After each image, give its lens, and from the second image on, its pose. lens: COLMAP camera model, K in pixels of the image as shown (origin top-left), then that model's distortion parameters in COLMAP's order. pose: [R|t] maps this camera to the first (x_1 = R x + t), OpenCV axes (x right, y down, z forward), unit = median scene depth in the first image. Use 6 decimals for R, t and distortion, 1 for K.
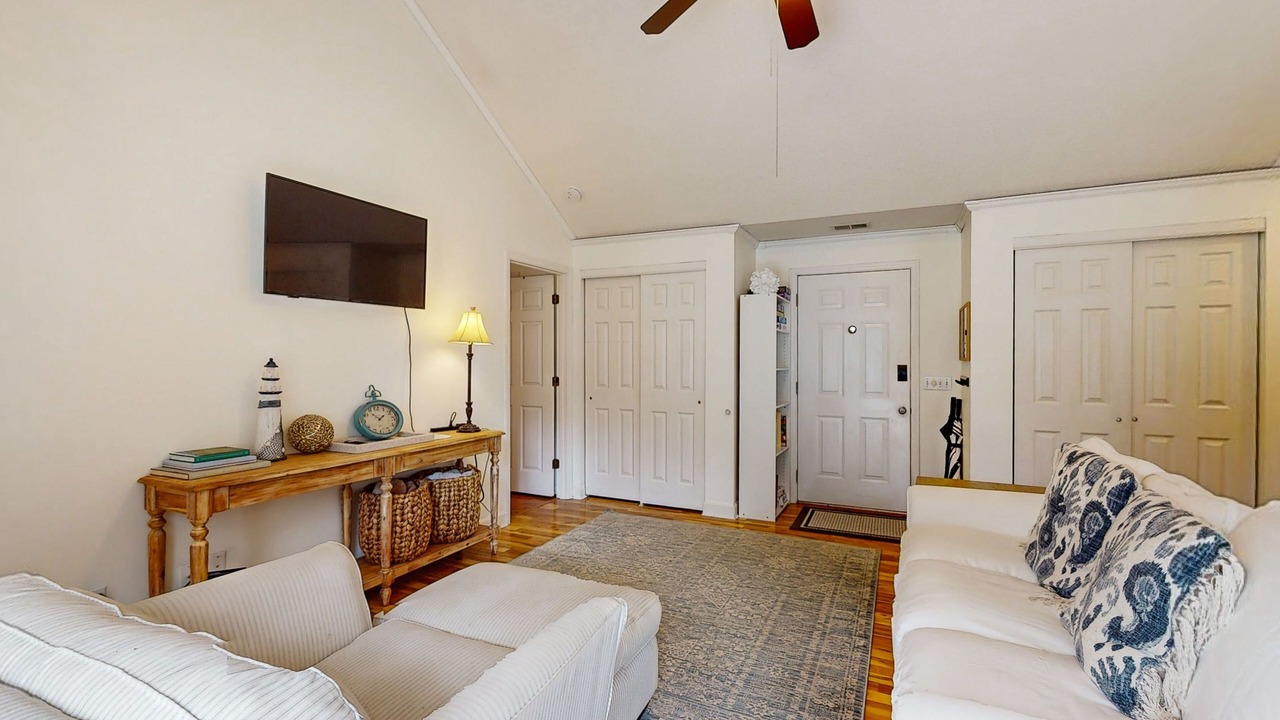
lens RADIAL K [[560.4, 0, 640.5], [0, 560.4, 362.0], [0, 0, 1]] dist [0.000846, -0.000083]
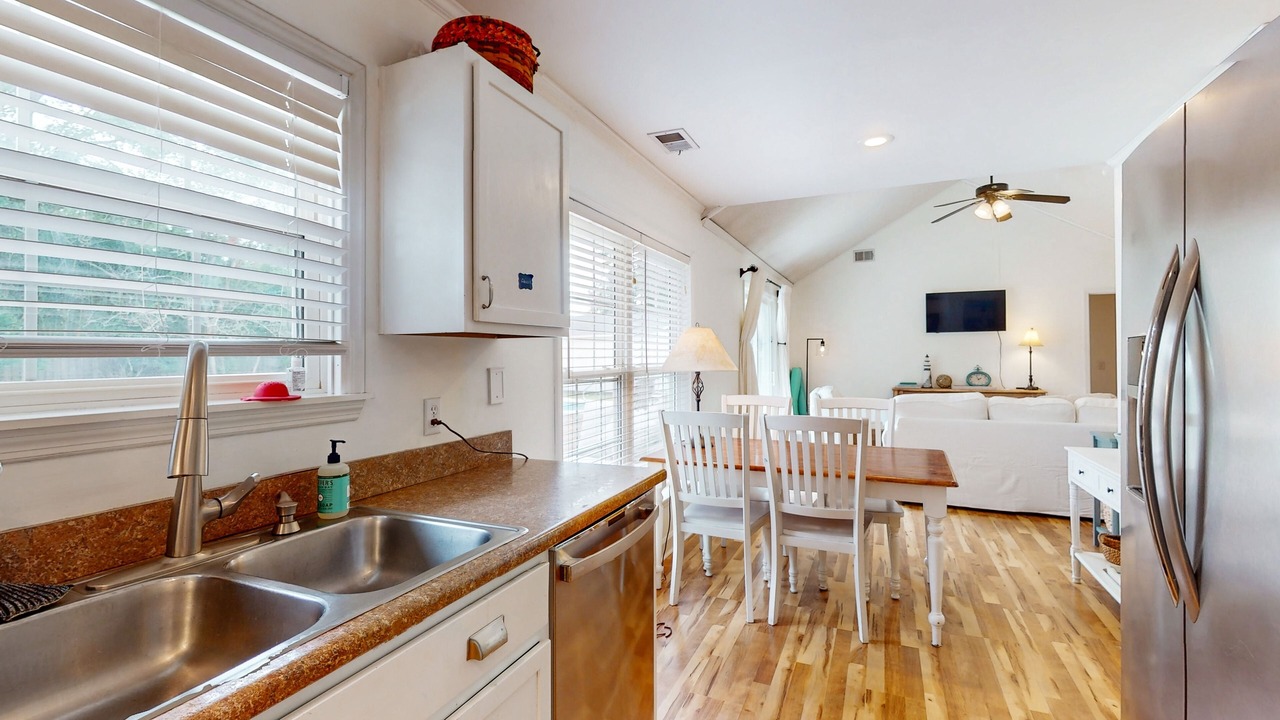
lens RADIAL K [[560.4, 0, 640.5], [0, 560.4, 362.0], [0, 0, 1]] dist [0.000846, -0.000083]
pose [[0.023026, 0.011448, -0.999669, 2.044248], [-0.000833, 0.999934, 0.011432, 0.001950], [0.999735, 0.000569, 0.023034, -0.543703]]
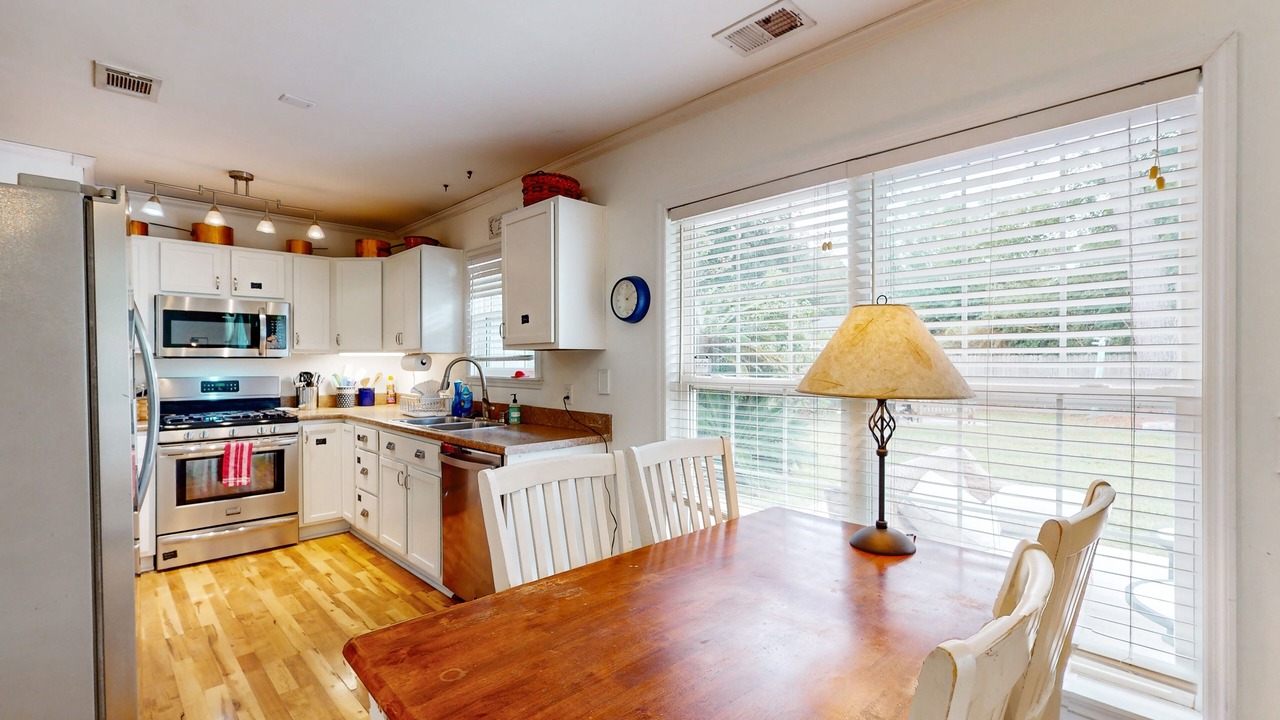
lens RADIAL K [[560.4, 0, 640.5], [0, 560.4, 362.0], [0, 0, 1]] dist [0.000846, -0.000083]
pose [[-0.935570, -0.001496, 0.353138, 0.919041], [0.001562, 0.999964, 0.008373, -0.004713], [-0.353138, 0.008385, -0.935534, 0.220839]]
